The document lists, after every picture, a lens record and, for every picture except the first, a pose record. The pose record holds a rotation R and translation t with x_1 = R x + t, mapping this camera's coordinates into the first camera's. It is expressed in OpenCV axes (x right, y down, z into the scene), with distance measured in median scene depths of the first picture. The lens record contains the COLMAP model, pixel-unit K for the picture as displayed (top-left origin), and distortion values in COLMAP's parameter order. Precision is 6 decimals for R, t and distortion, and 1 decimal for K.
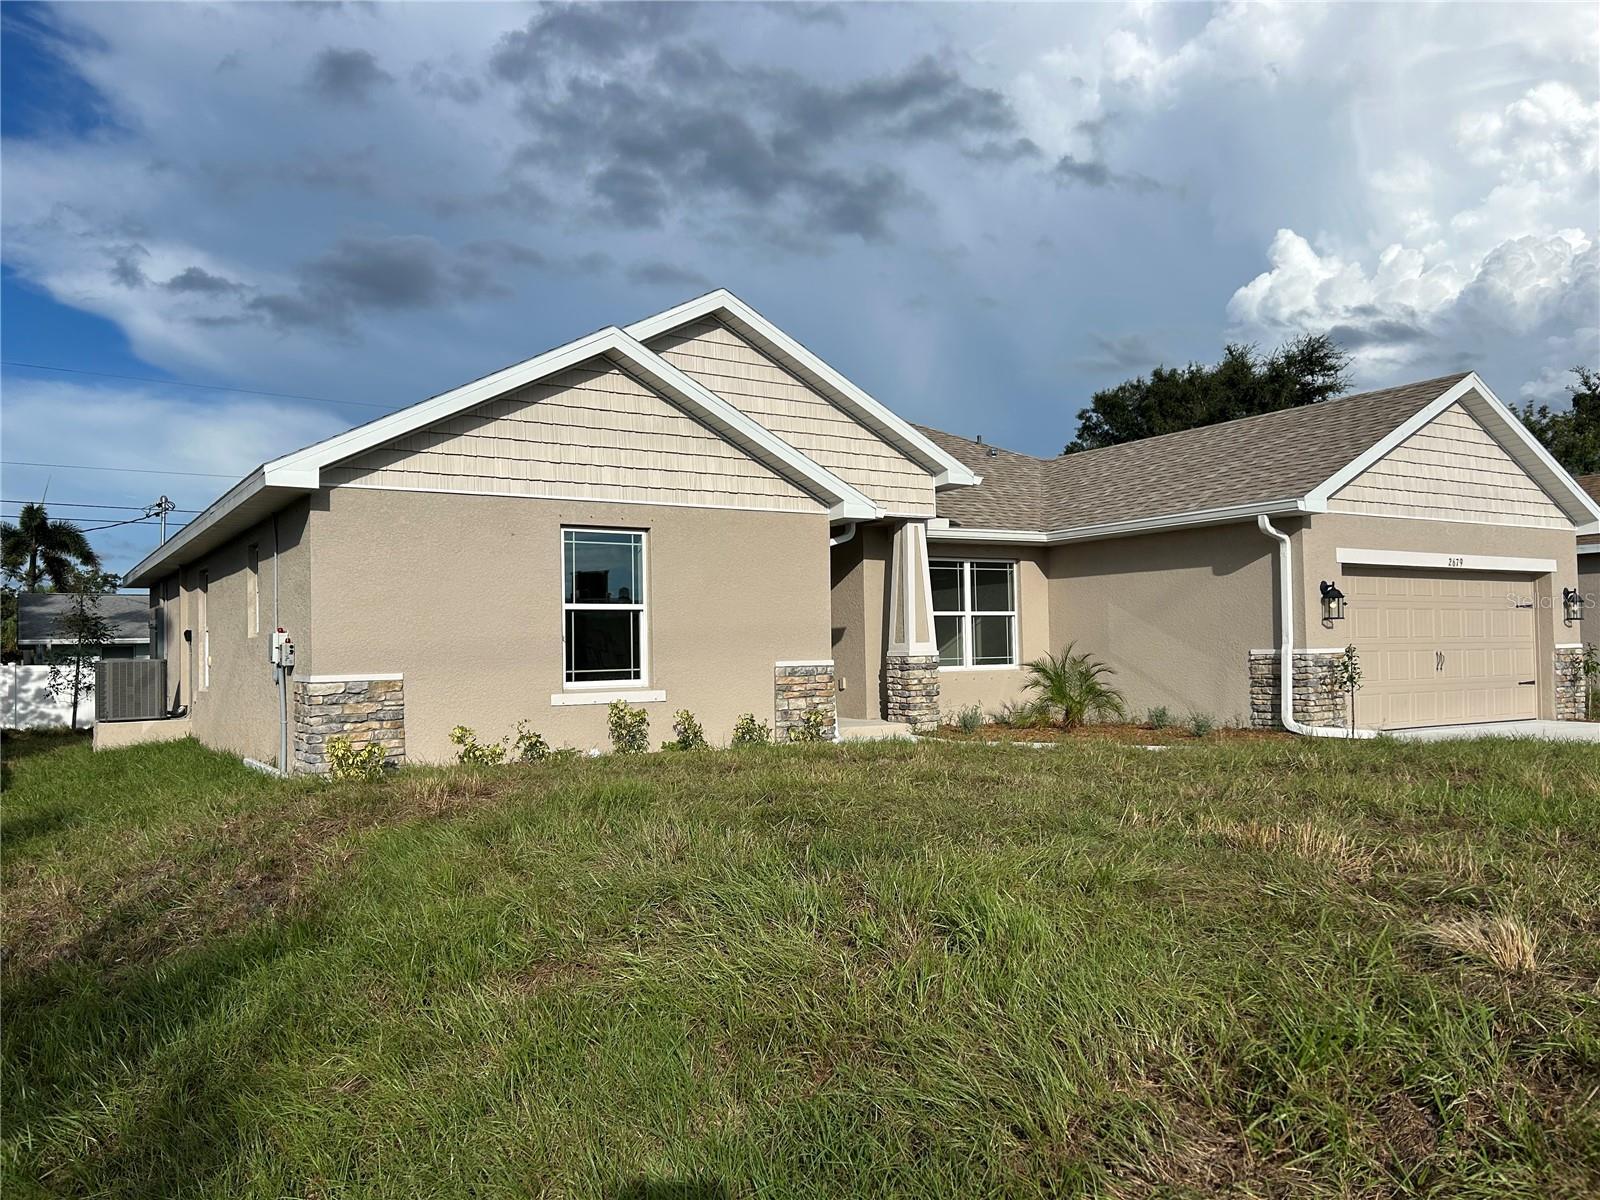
lens RADIAL K [[1200.2, 0, 801.1], [0, 1200.2, 601.3], [0, 0, 1]] dist [0.067407, -0.073319]
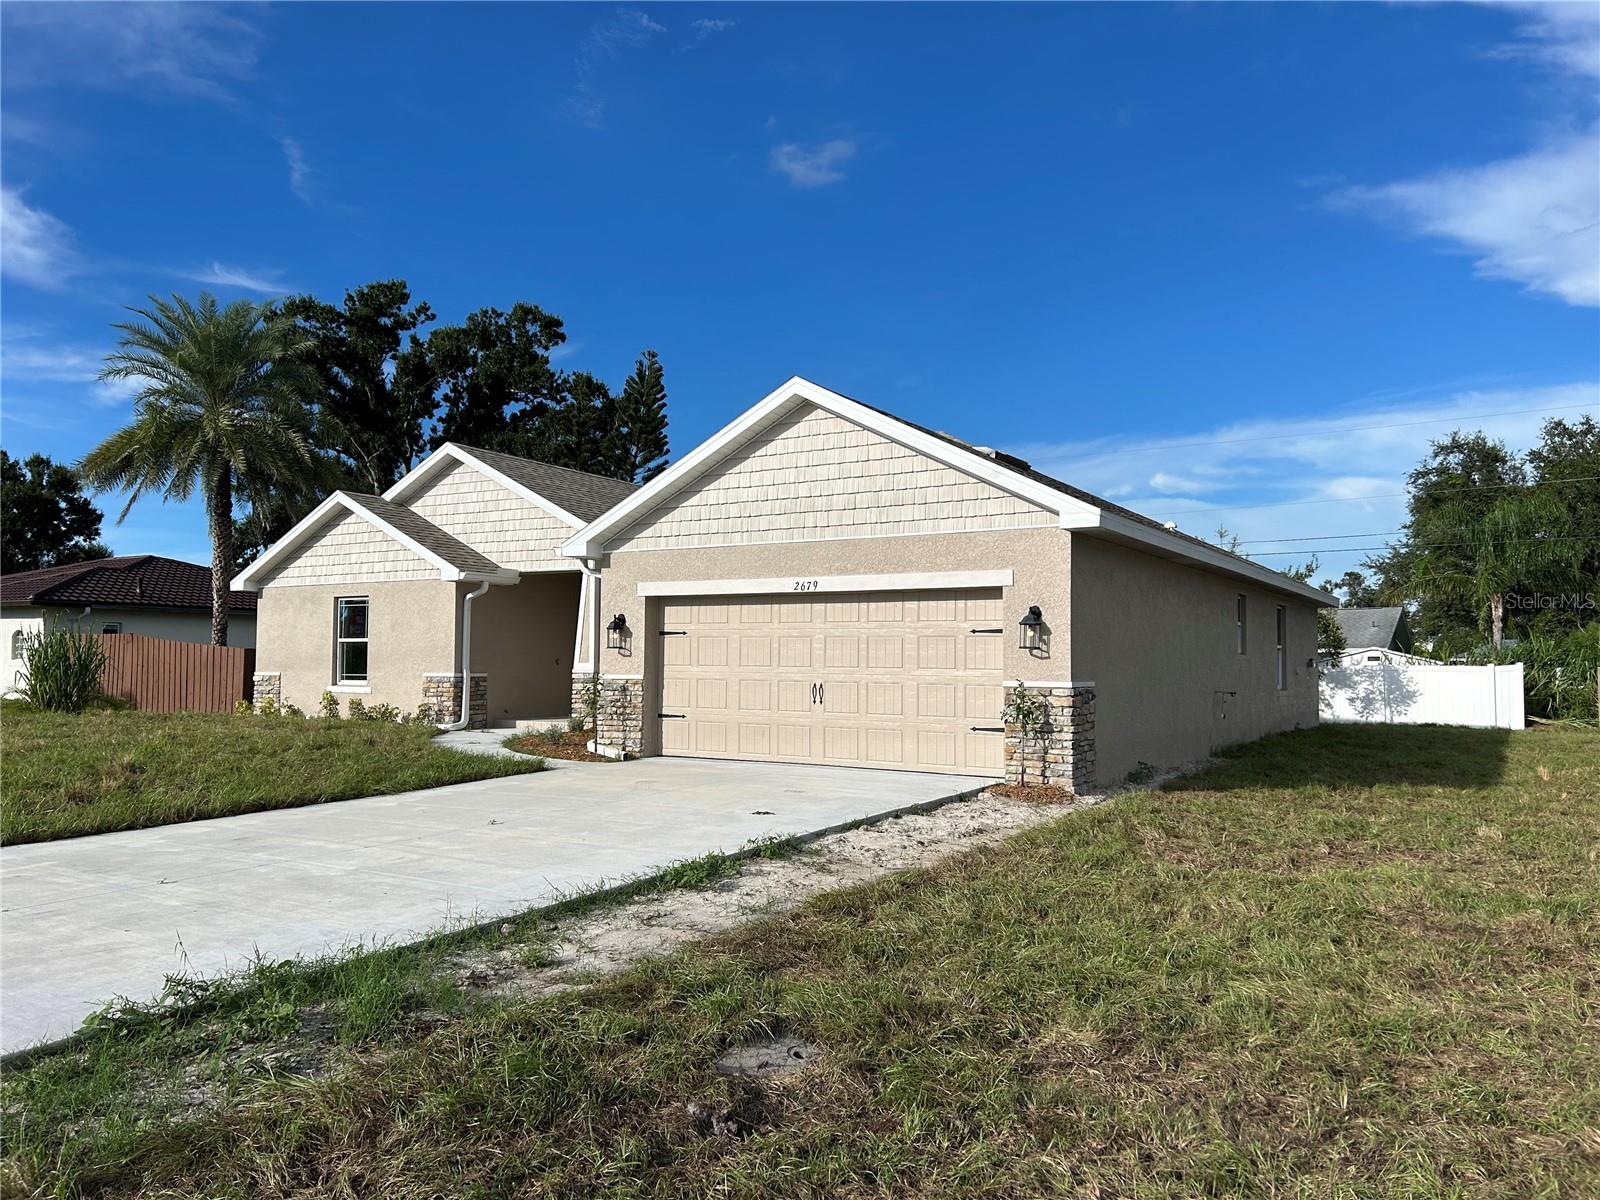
lens RADIAL K [[1200.2, 0, 800.5], [0, 1200.2, 601.5], [0, 0, 1]] dist [0.067407, -0.073319]
pose [[0.445811, -0.026954, -0.894721, 1.569045], [0.023461, 0.999555, -0.018422, -0.003788], [0.894819, -0.012779, 0.446245, 0.692471]]
